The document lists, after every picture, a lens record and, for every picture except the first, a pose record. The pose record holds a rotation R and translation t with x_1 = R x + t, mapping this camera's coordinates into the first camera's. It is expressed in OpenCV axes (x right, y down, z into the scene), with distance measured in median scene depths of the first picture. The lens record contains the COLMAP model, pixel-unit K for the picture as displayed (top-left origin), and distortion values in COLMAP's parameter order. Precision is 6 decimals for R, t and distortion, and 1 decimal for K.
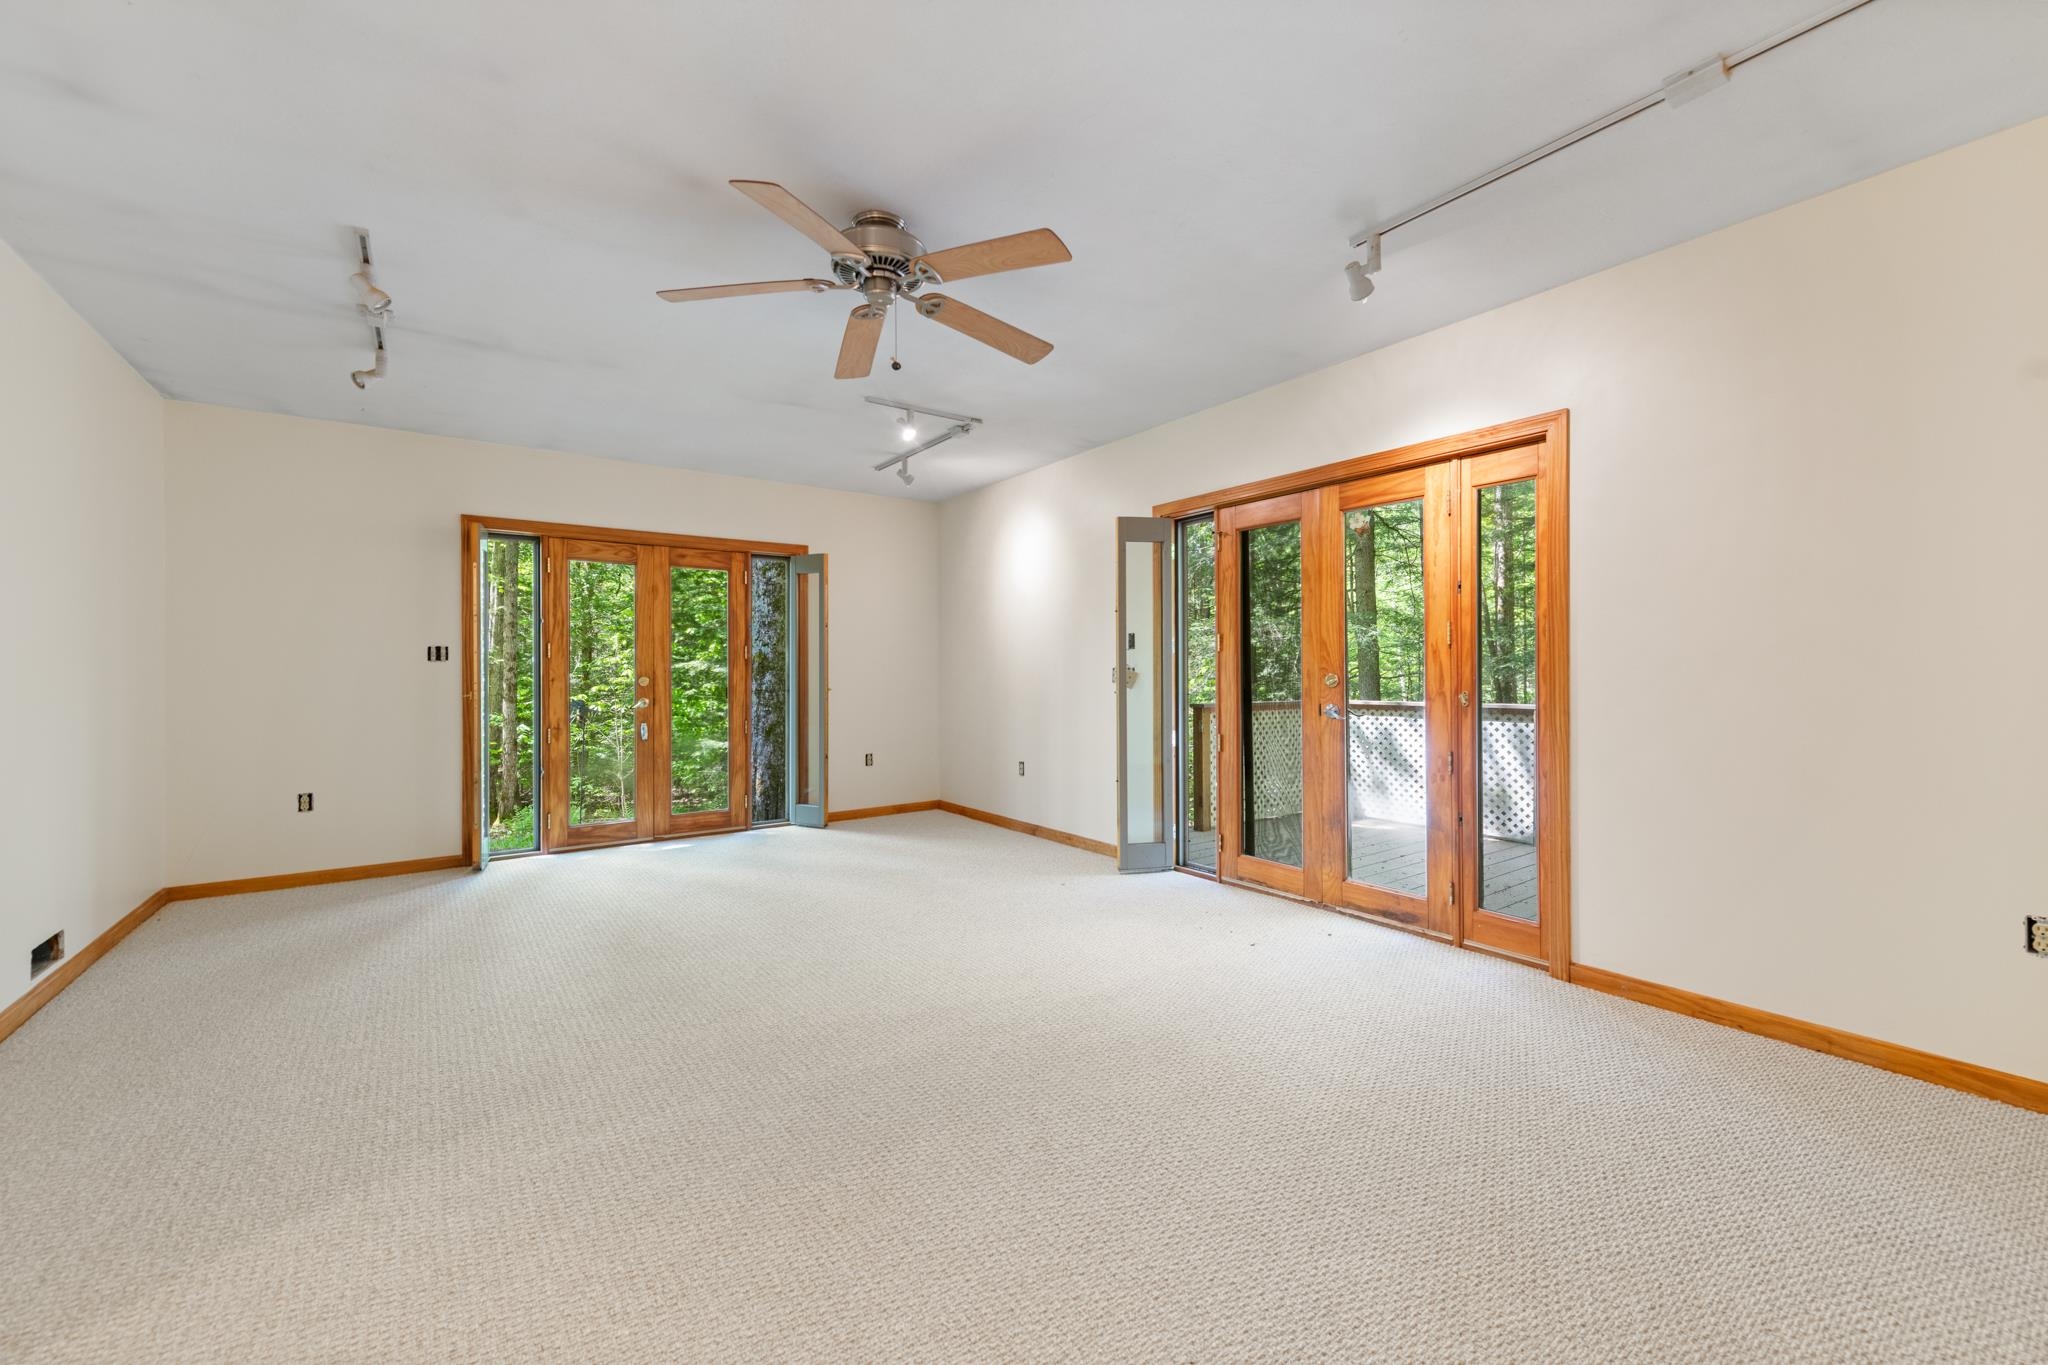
lens RADIAL K [[803.1, 0, 1014.9], [0, 803.1, 685.2], [0, 0, 1]] dist [0.010821, -0.003924]
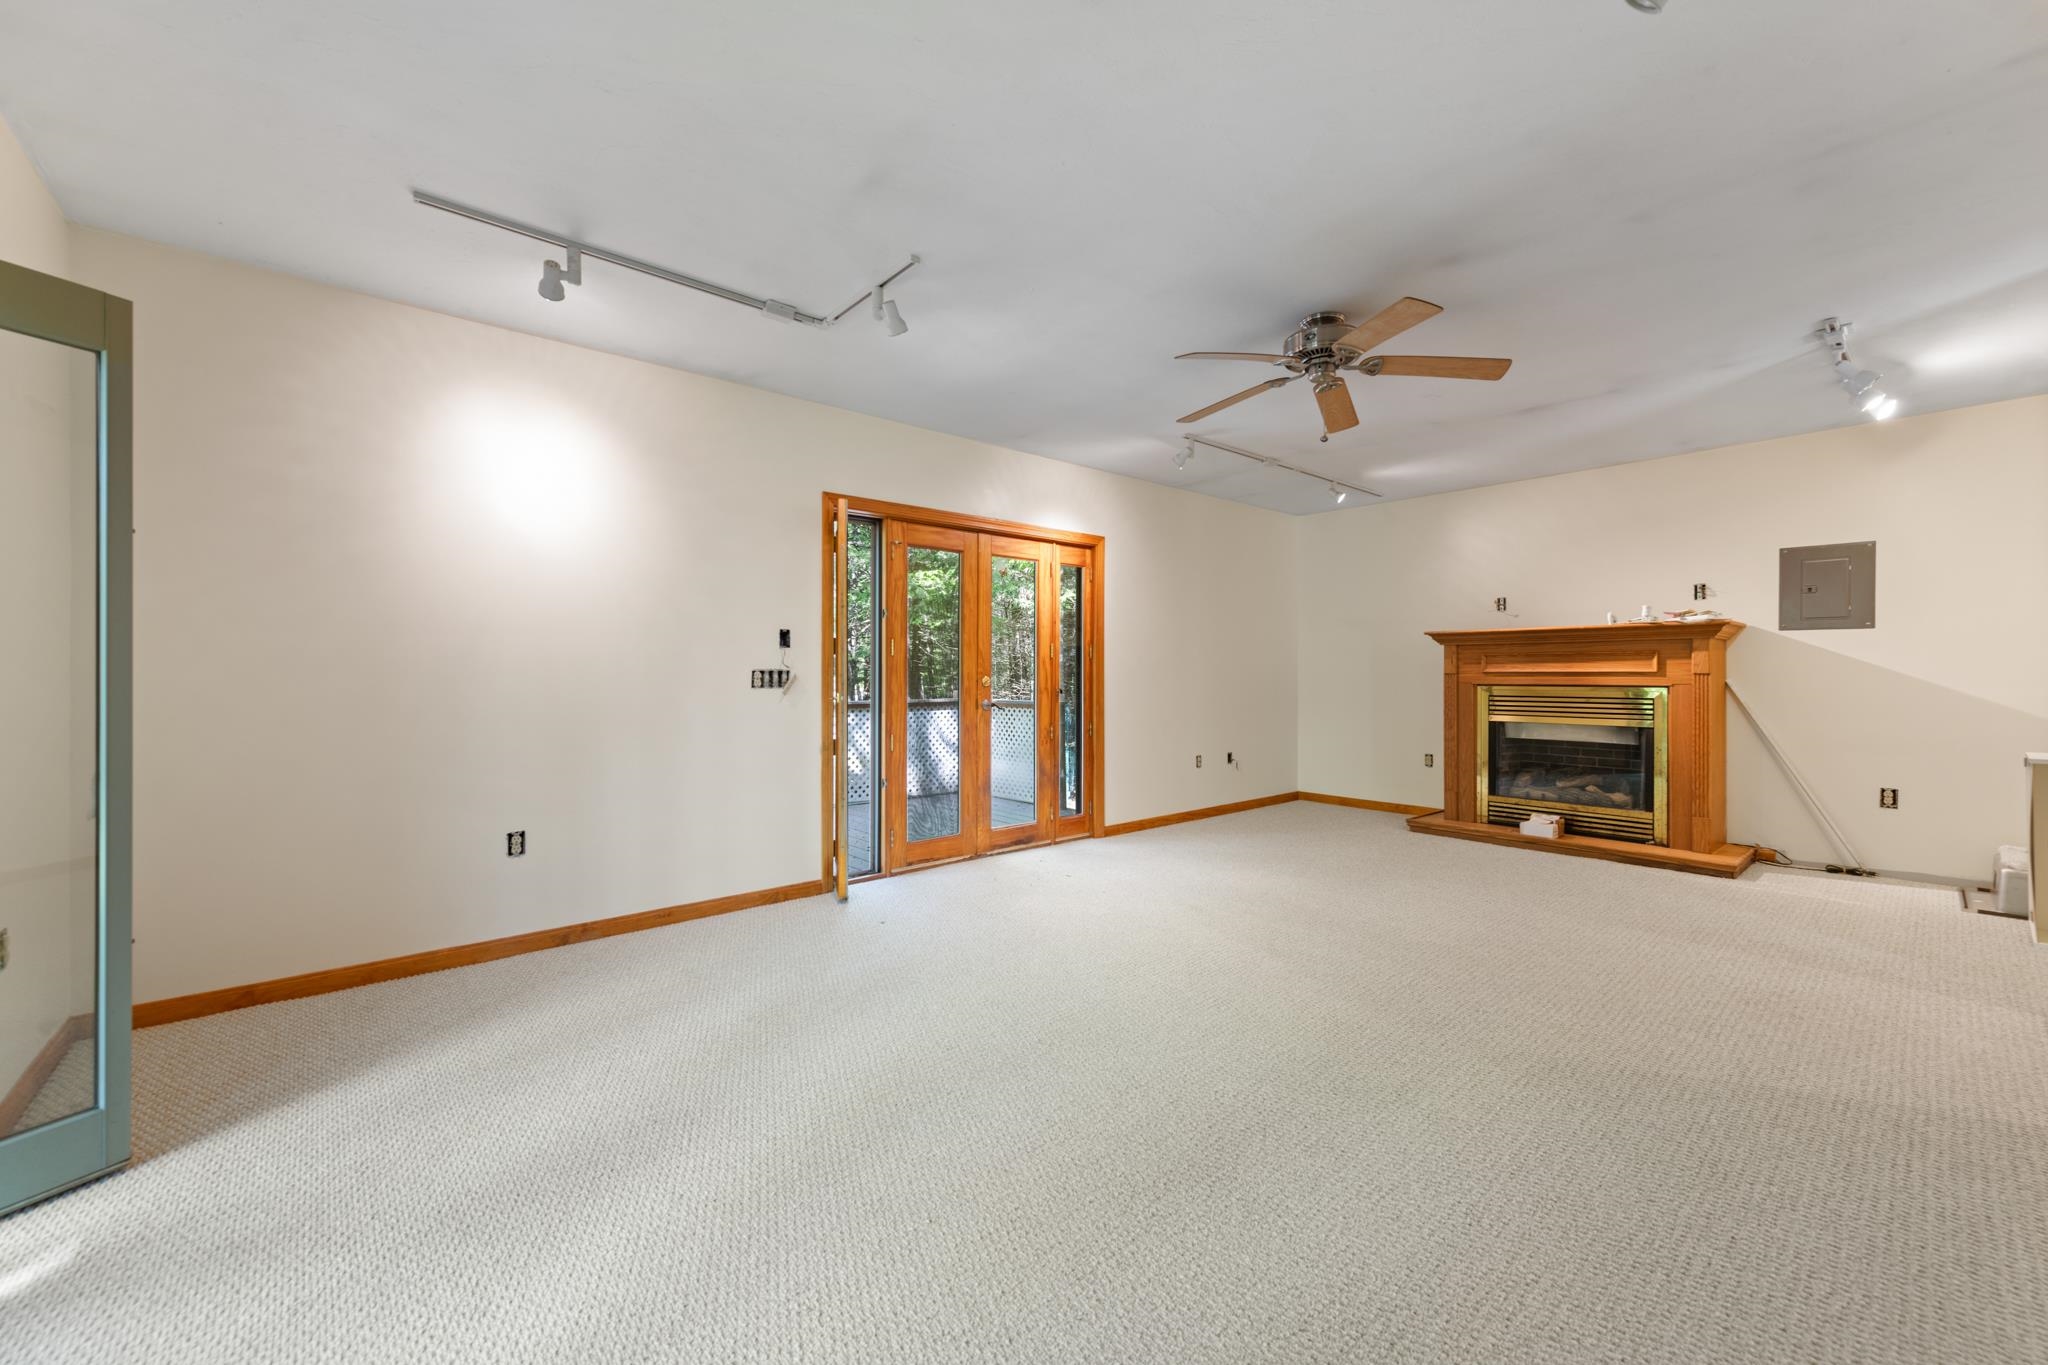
lens RADIAL K [[803.1, 0, 1015.9], [0, 803.1, 667.2], [0, 0, 1]] dist [0.010821, -0.003924]
pose [[-0.089434, -0.005898, 0.995975, -0.939907], [-0.001460, 0.999982, 0.005791, -0.037297], [-0.995992, -0.000936, -0.089441, 1.096230]]
